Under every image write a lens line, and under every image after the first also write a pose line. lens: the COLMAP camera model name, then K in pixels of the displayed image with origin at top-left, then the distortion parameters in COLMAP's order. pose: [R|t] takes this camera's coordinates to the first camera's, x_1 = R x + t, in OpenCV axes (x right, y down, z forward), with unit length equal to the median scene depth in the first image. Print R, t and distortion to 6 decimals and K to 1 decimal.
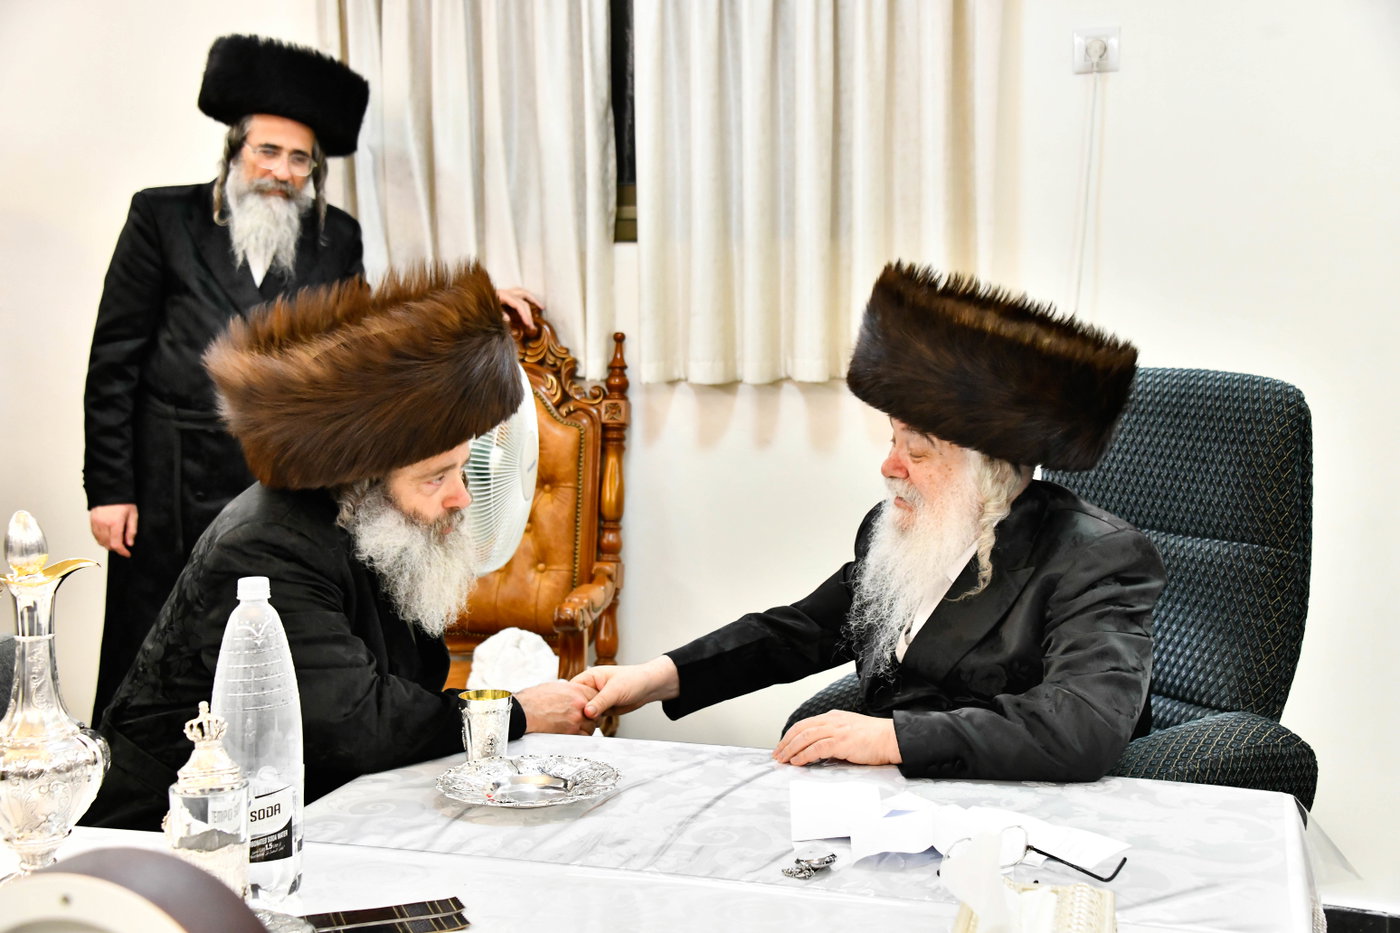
lens RADIAL K [[1874.1, 0, 700.0], [0, 1874.1, 466.5], [0, 0, 1]] dist [0.027135, 0.011877]
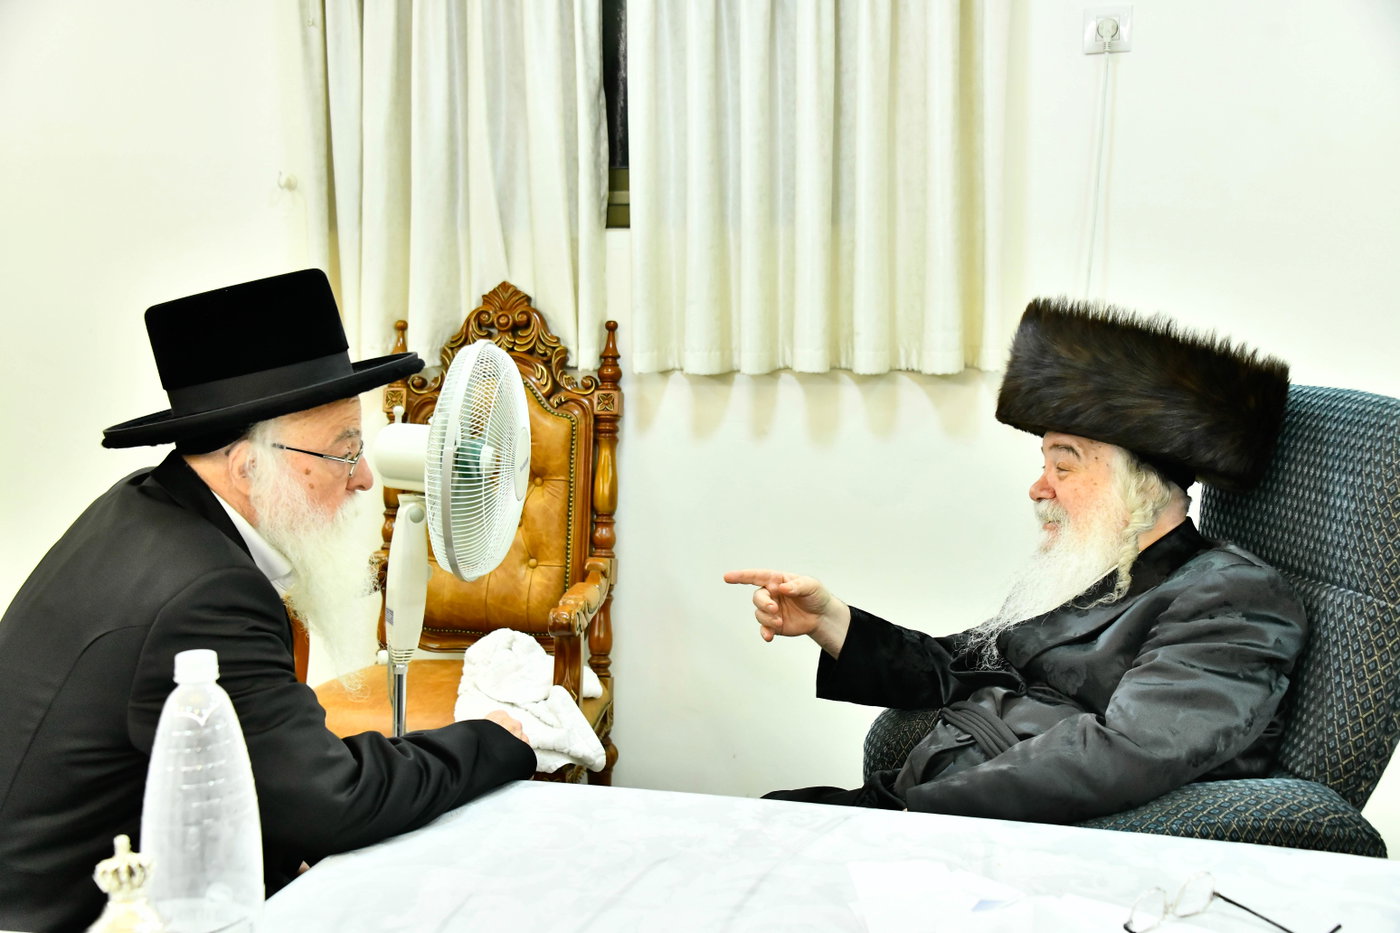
lens RADIAL K [[1635.5, 0, 700.0], [0, 1635.5, 466.5], [0, 0, 1]] dist [-0.018510, -0.010489]
pose [[0.999561, -0.003256, 0.029454, -0.022872], [0.002575, 0.999728, 0.023158, -0.015859], [-0.029521, -0.023072, 0.999298, 0.151132]]
